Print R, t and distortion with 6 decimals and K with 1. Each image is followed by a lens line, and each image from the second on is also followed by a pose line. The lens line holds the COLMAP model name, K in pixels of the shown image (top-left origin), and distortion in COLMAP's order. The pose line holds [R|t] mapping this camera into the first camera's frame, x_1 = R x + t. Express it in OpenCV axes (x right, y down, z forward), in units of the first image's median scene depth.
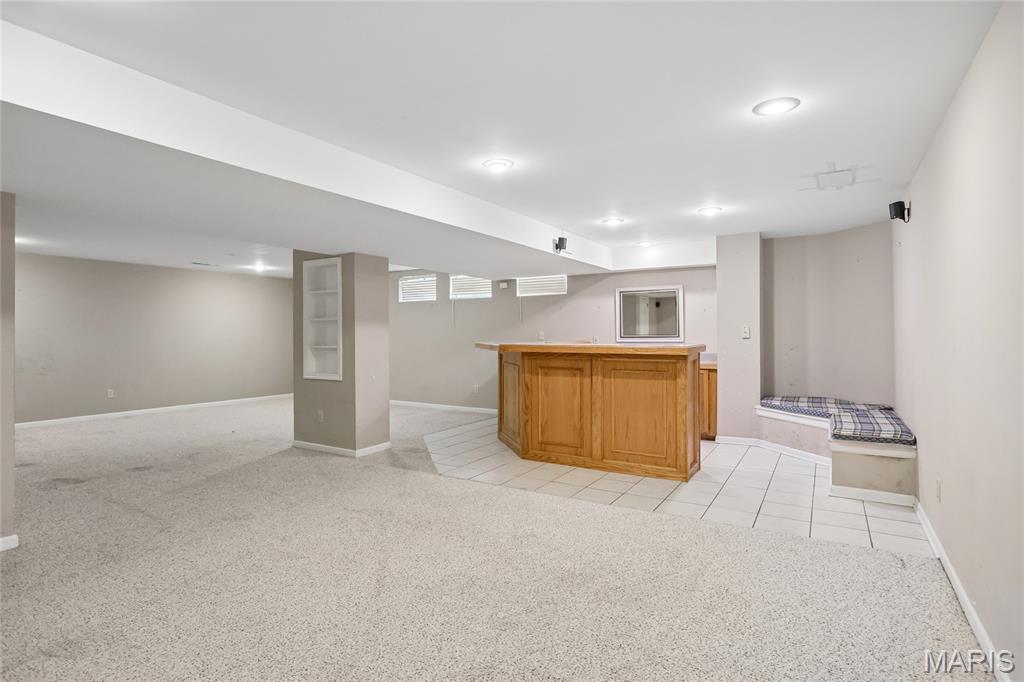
lens RADIAL K [[518.6, 0, 509.8], [0, 518.6, 334.8], [0, 0, 1]] dist [-0.005662, 0.000138]
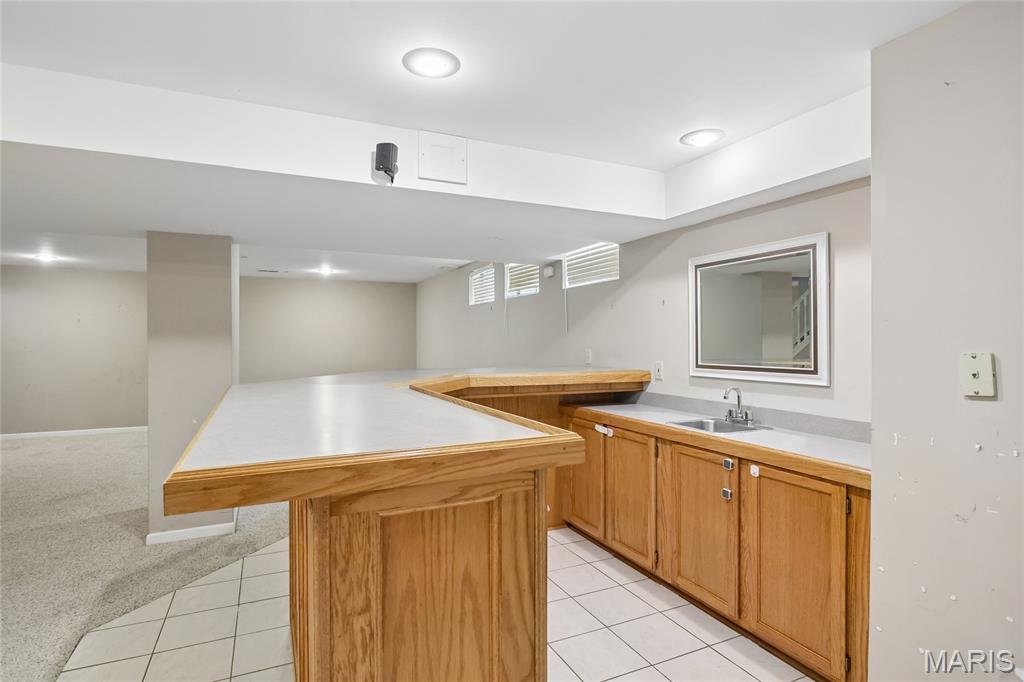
lens RADIAL K [[518.6, 0, 504.3], [0, 518.6, 340.8], [0, 0, 1]] dist [-0.005662, 0.000138]
pose [[0.824802, 0.006865, -0.565380, 0.310080], [-0.006991, 0.999974, 0.001943, -0.015681], [0.565378, 0.002350, 0.824828, 0.496923]]
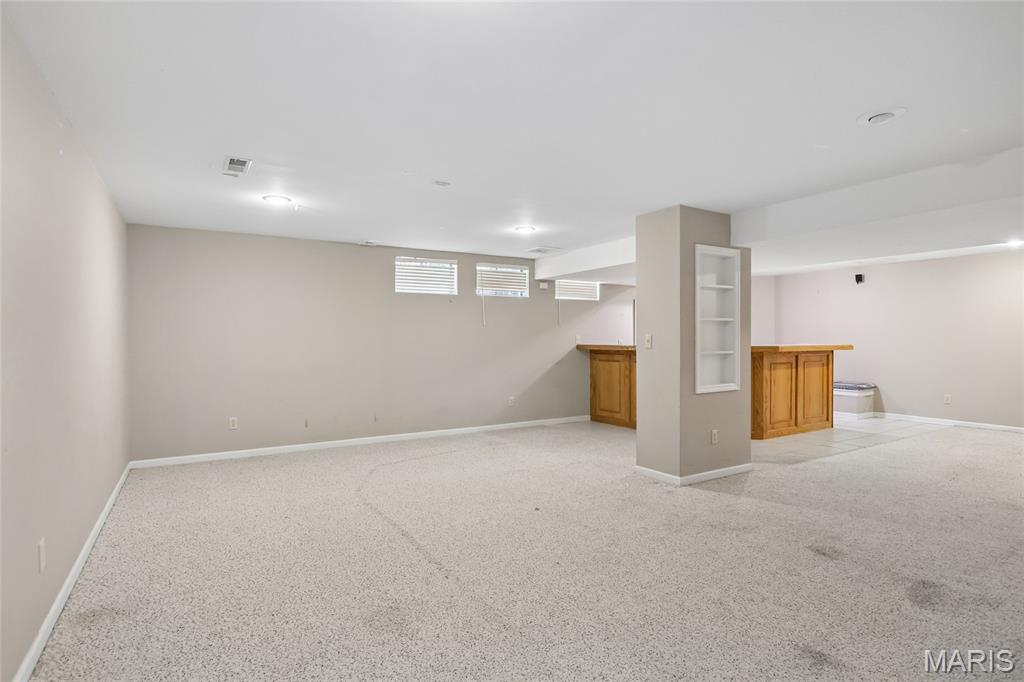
lens RADIAL K [[518.6, 0, 520.1], [0, 518.6, 340.3], [0, 0, 1]] dist [-0.005662, 0.000138]
pose [[0.453395, -0.003249, 0.891304, -0.914222], [0.003461, 0.999992, 0.001885, 0.000568], [-0.891303, 0.002230, 0.453403, 0.658860]]
